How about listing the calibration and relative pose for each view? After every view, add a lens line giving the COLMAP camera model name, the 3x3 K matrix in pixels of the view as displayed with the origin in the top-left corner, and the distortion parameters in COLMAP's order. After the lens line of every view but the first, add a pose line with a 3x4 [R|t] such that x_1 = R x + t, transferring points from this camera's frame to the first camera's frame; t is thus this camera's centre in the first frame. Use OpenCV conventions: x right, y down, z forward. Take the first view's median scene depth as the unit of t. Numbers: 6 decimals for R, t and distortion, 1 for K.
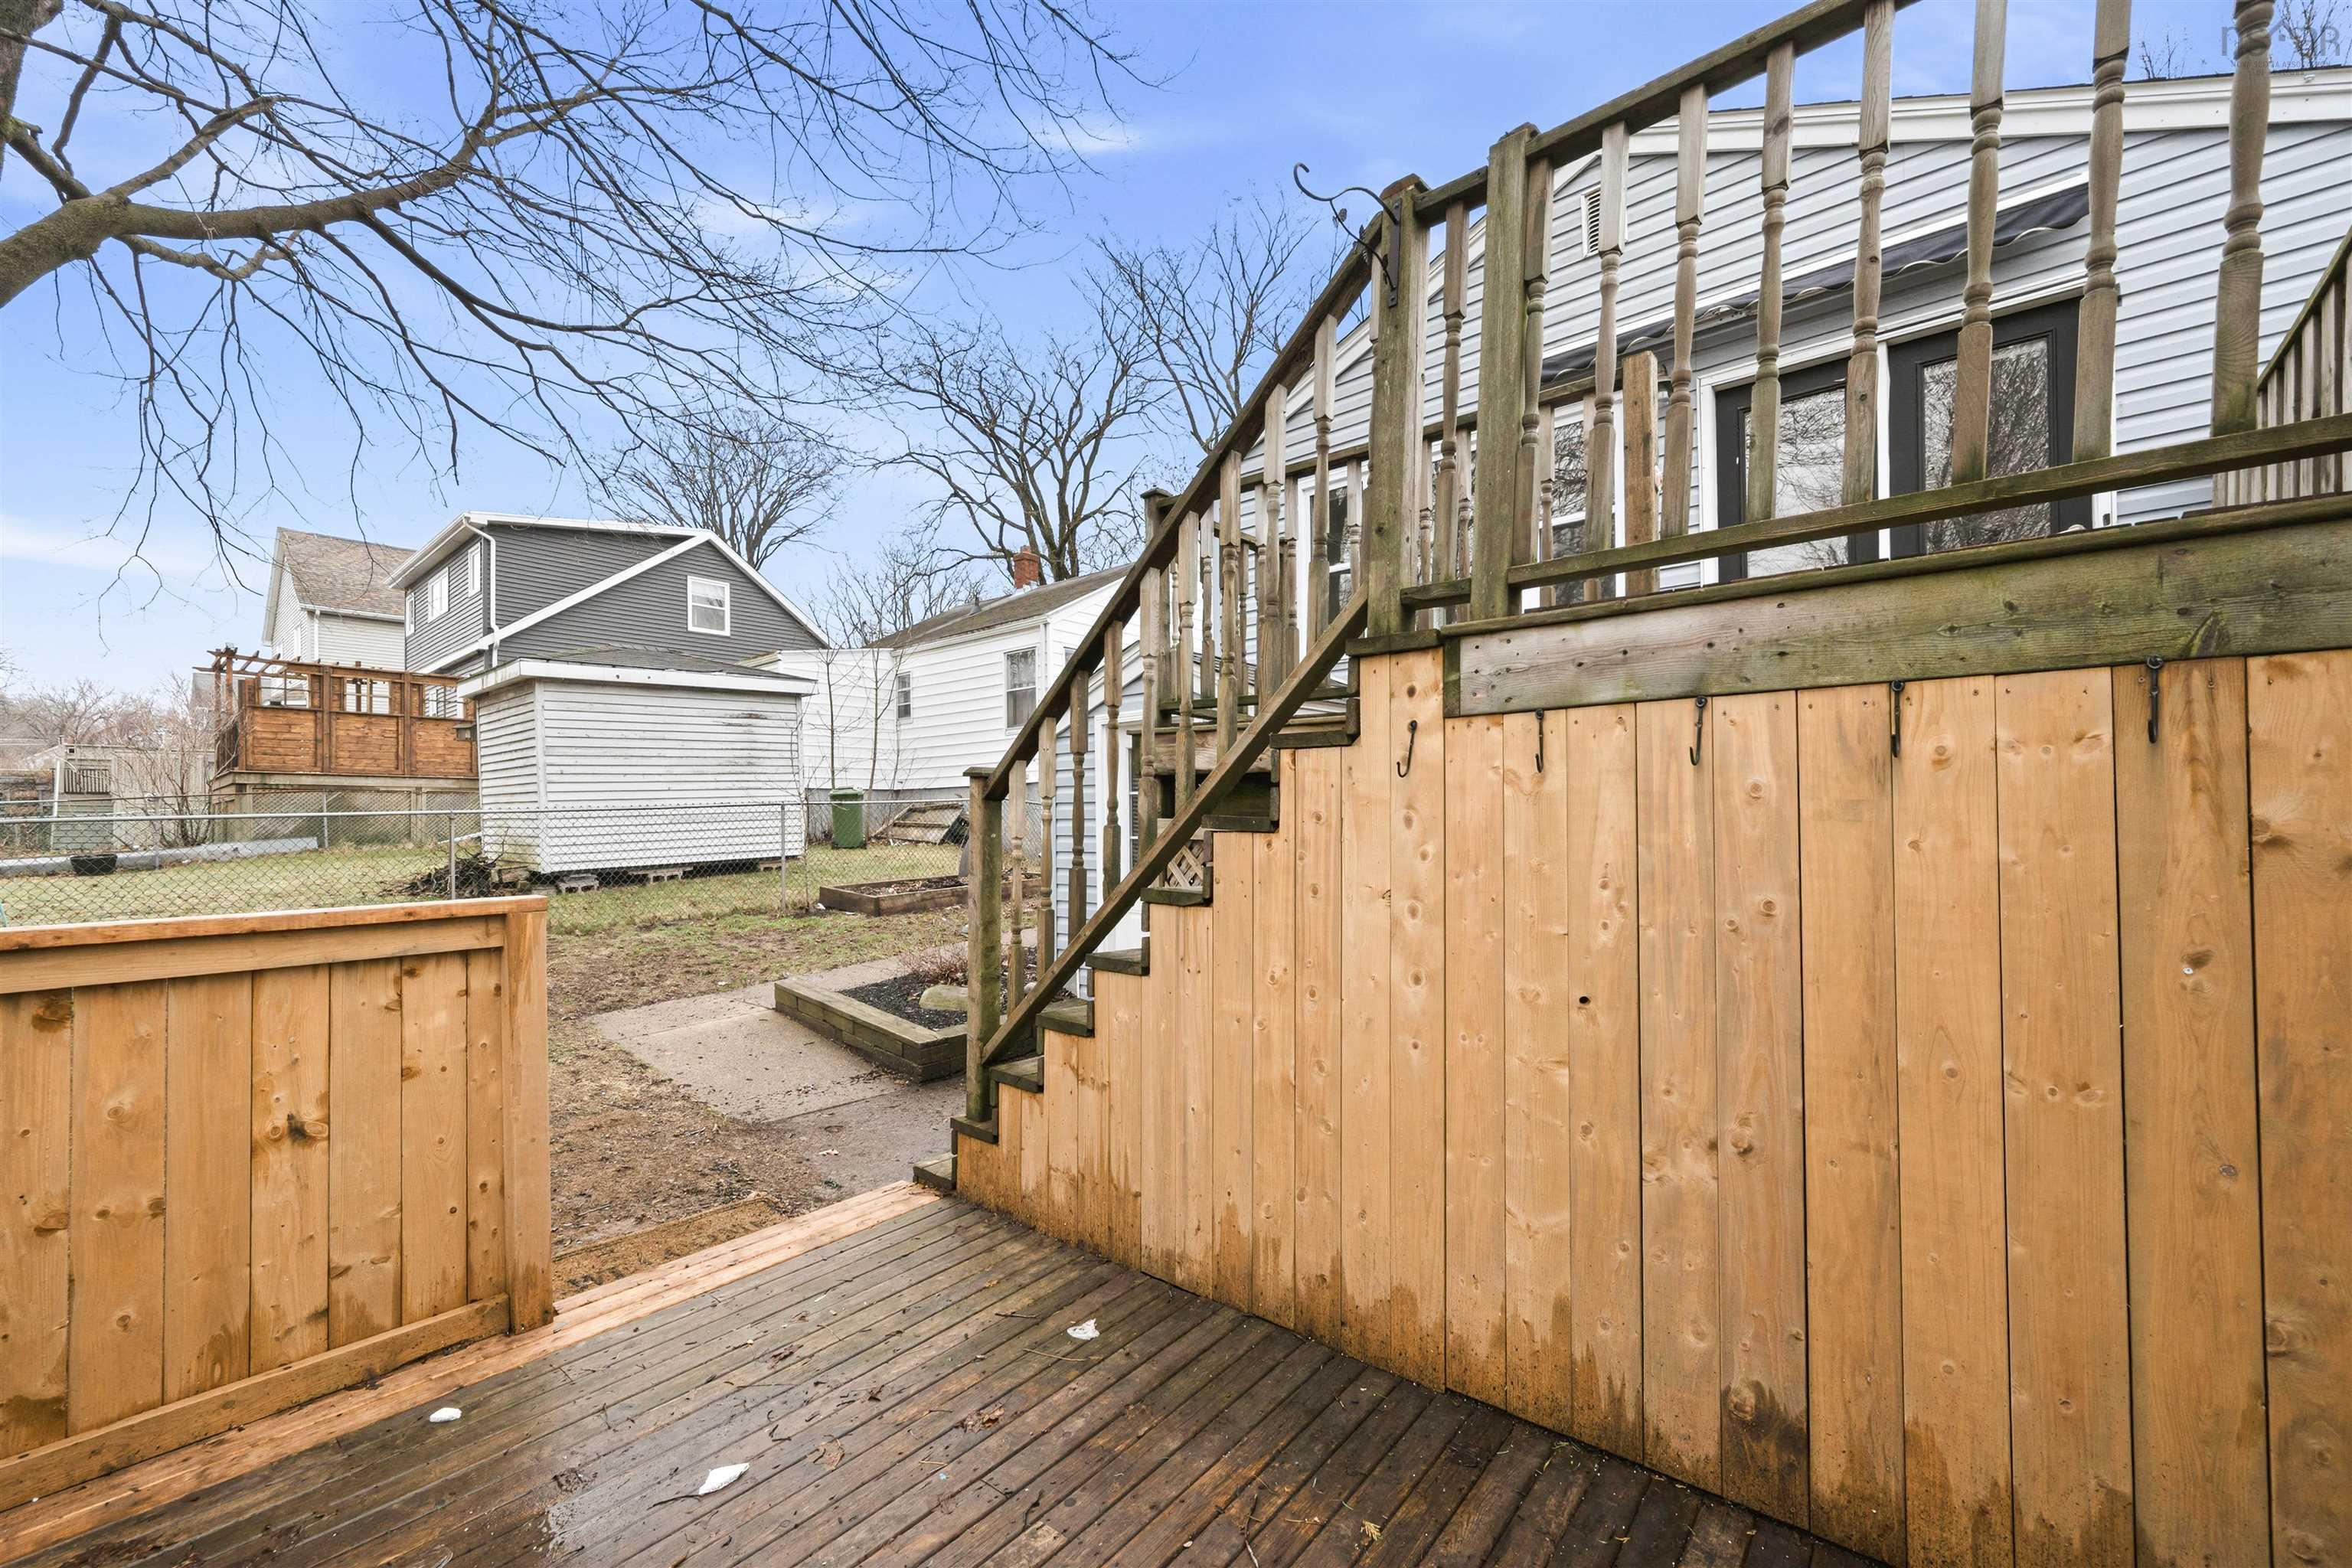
lens RADIAL K [[943.6, 0, 1172.8], [0, 943.6, 816.3], [0, 0, 1]] dist [0.000024, -0.000029]
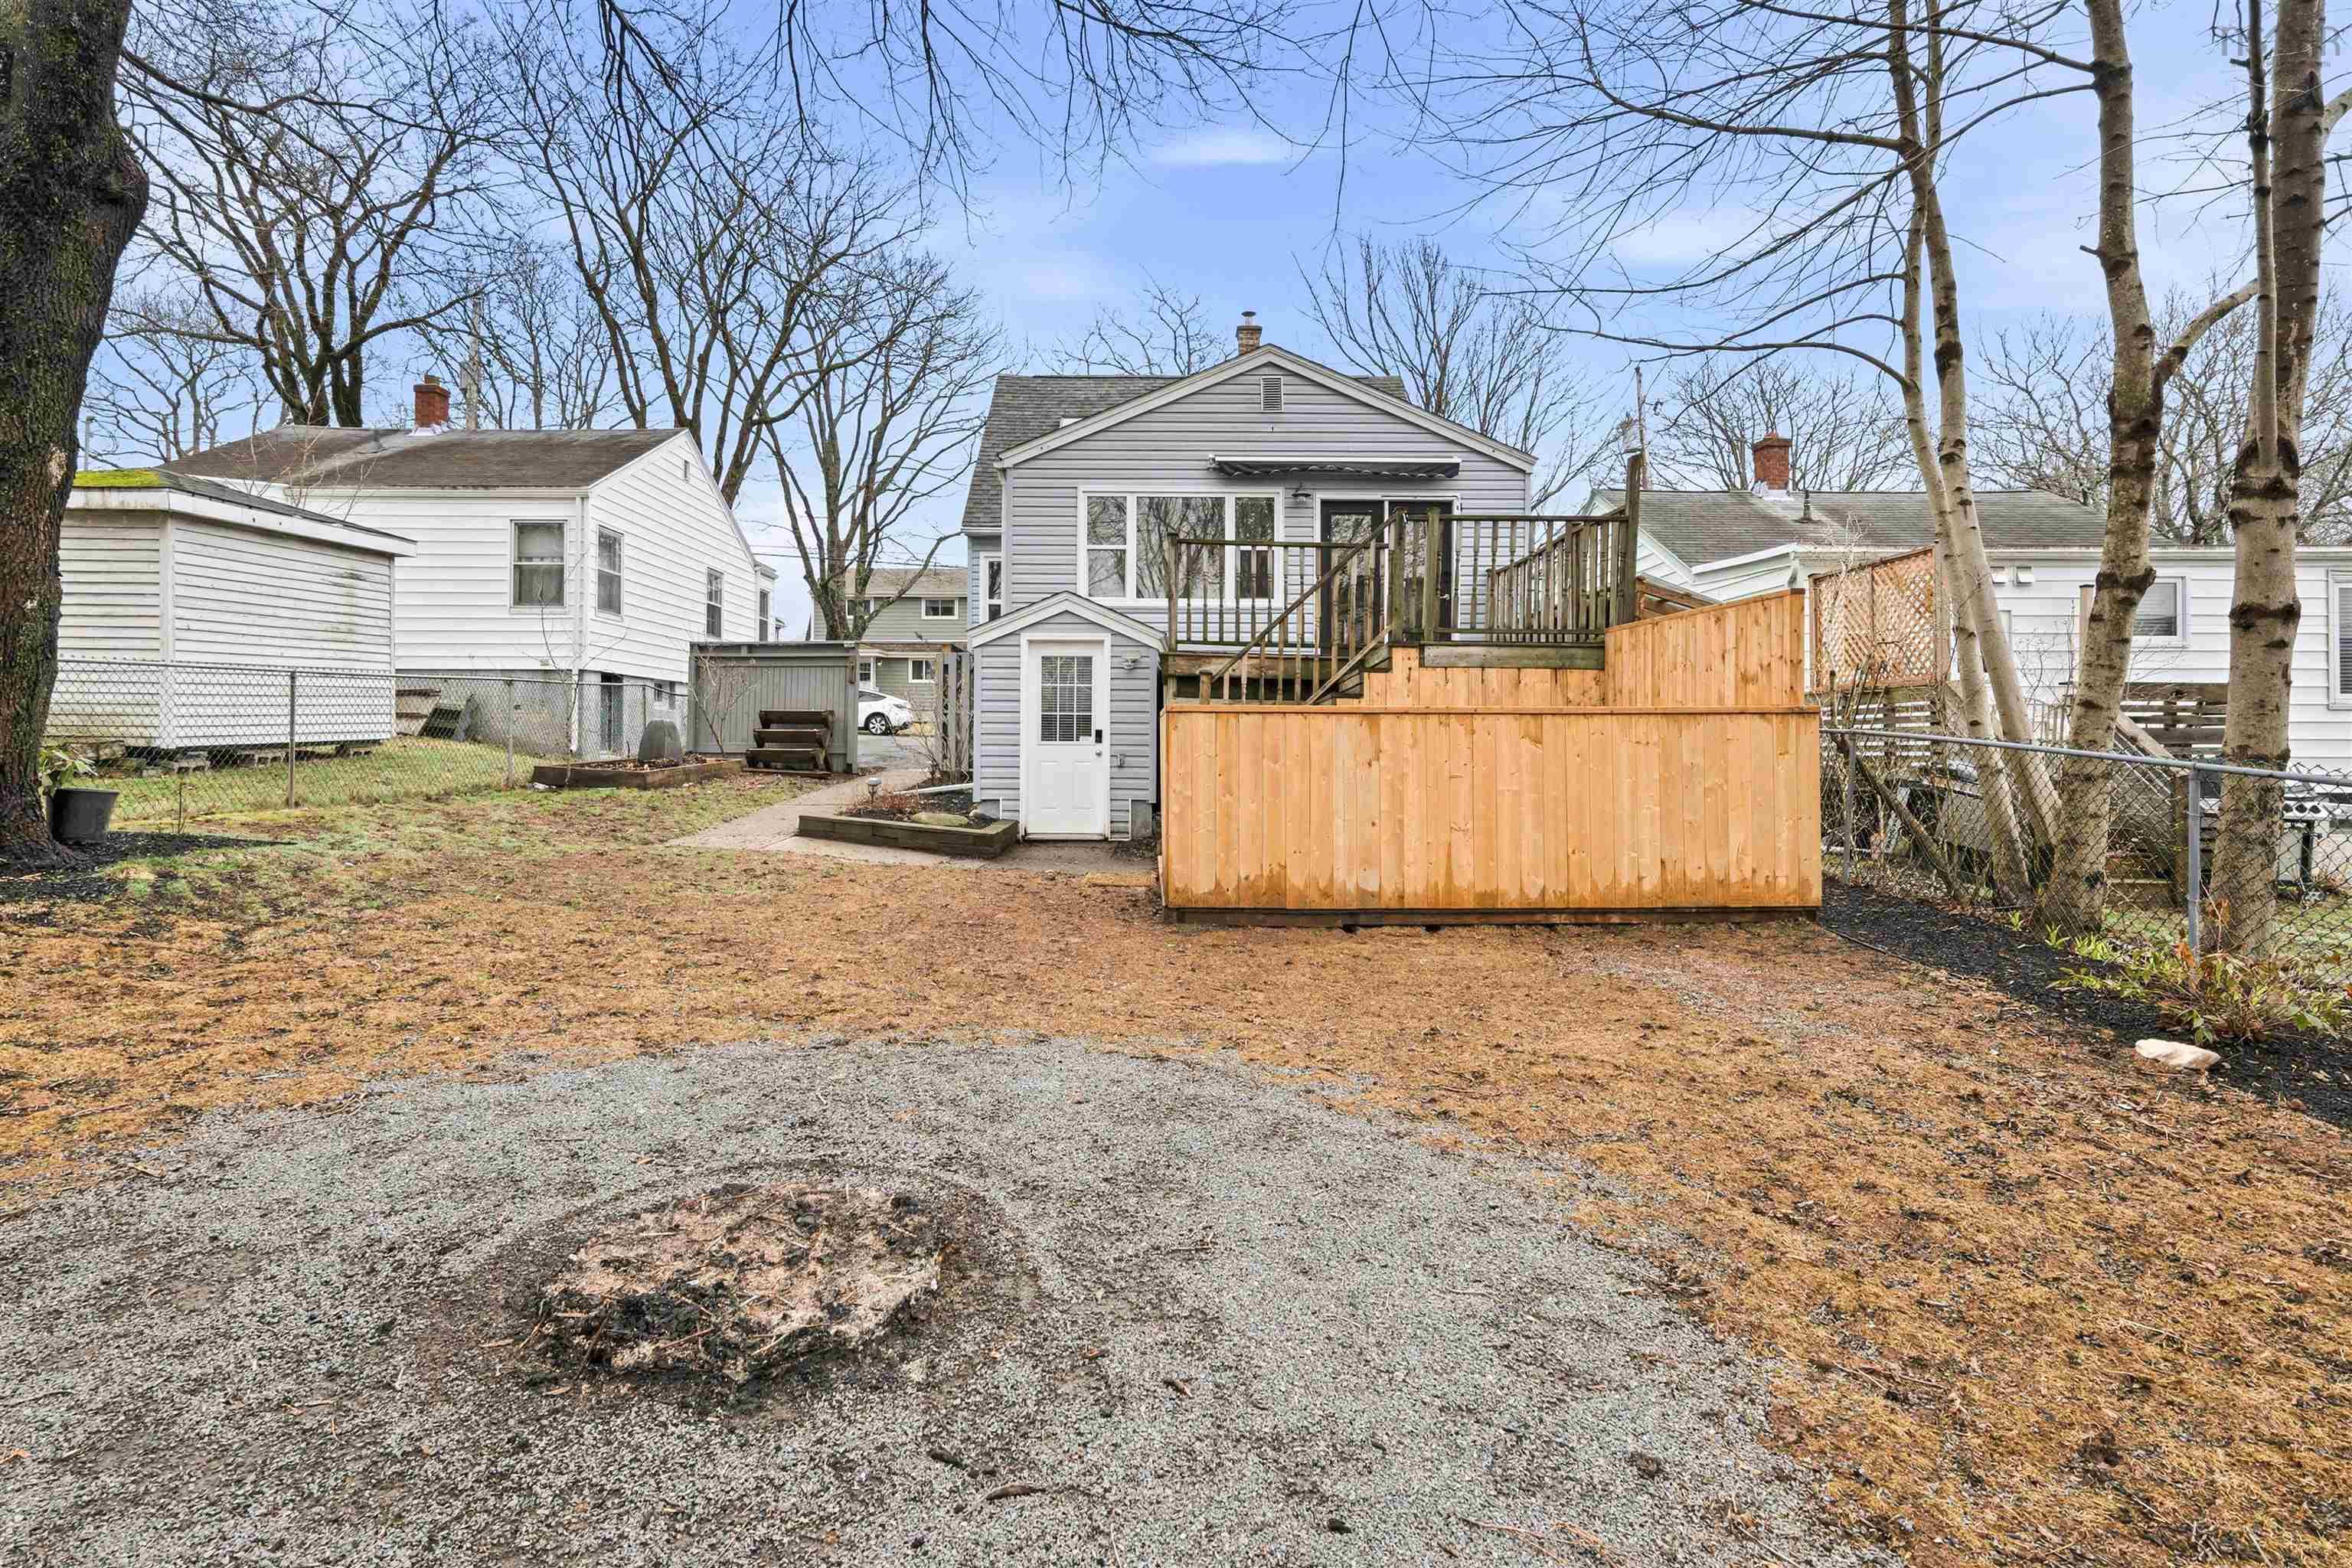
lens RADIAL K [[1160.1, 0, 1179.0], [0, 1160.1, 709.6], [0, 0, 1]] dist [-0.000764, 0.000037]
pose [[0.752526, 0.032871, 0.657742, -0.420345], [-0.016575, 0.999383, -0.030982, 0.027004], [-0.658354, 0.012413, 0.752606, -0.220216]]
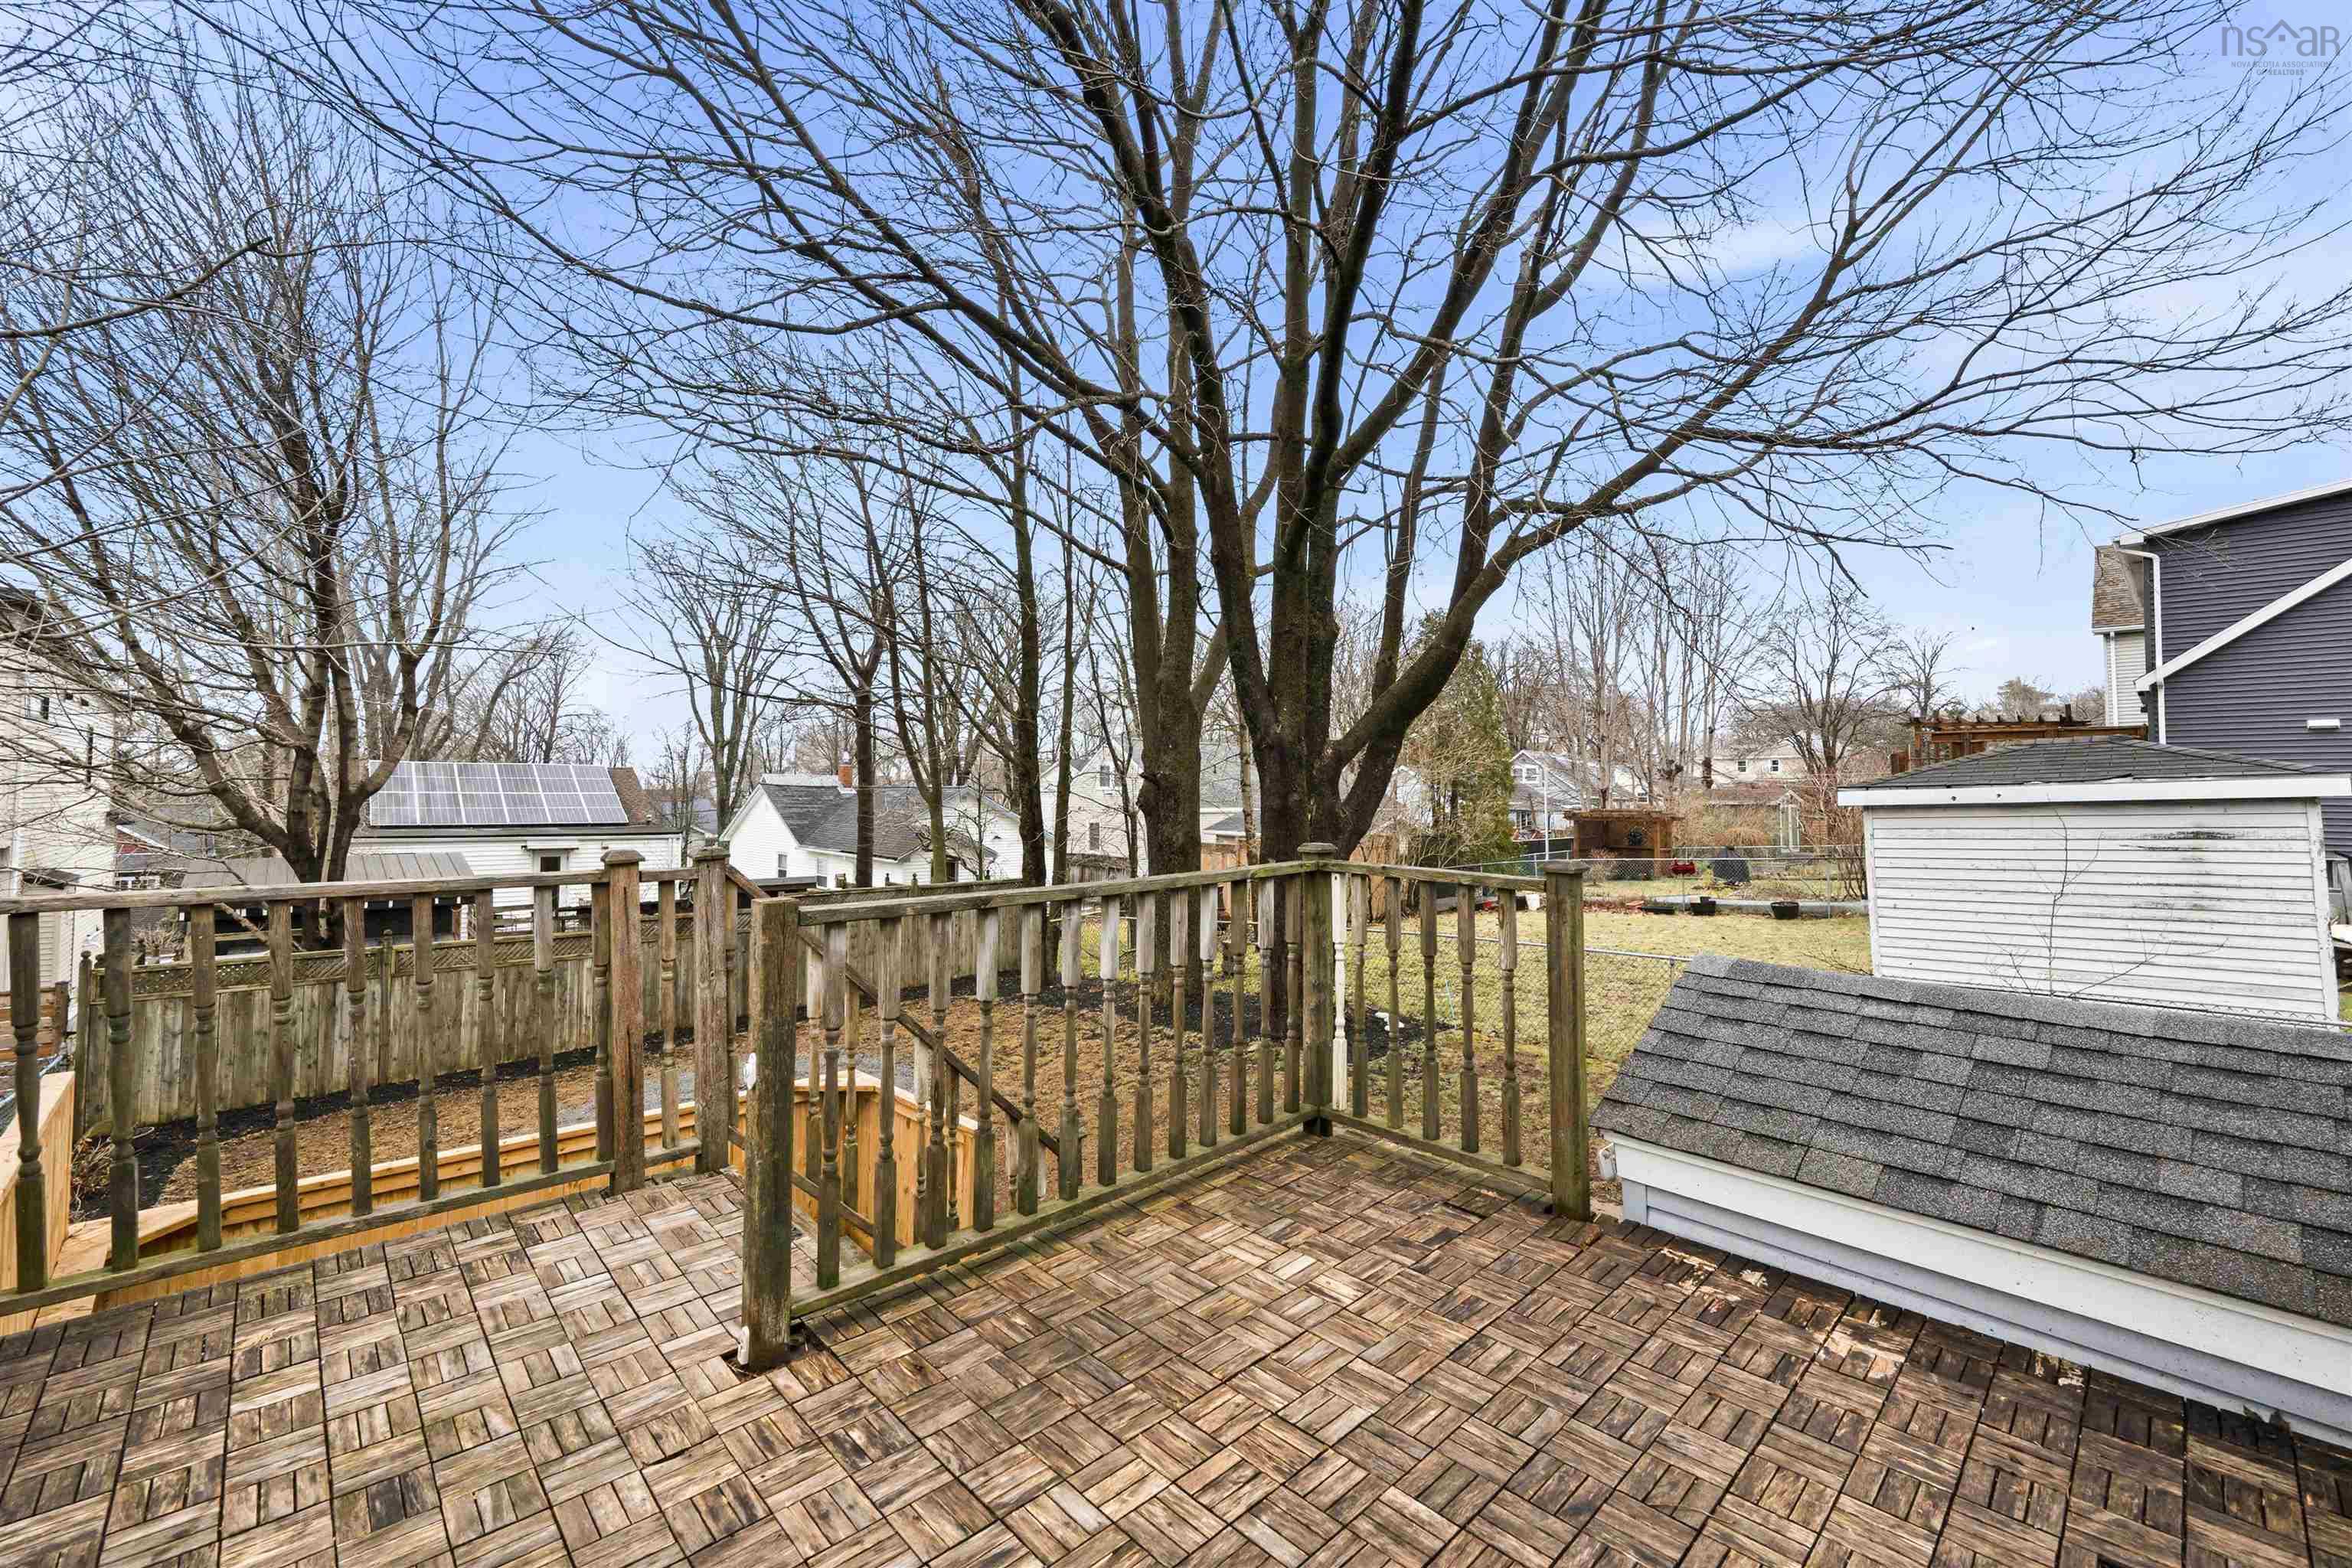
lens RADIAL K [[956.2, 0, 1176.0], [0, 956.2, 761.4], [0, 0, 1]] dist [-0.000255, 0.000102]
pose [[-0.094620, -0.026741, -0.995154, 0.219158], [0.001525, 0.999634, -0.027006, -0.103938], [0.995512, -0.004073, -0.094545, 0.251077]]
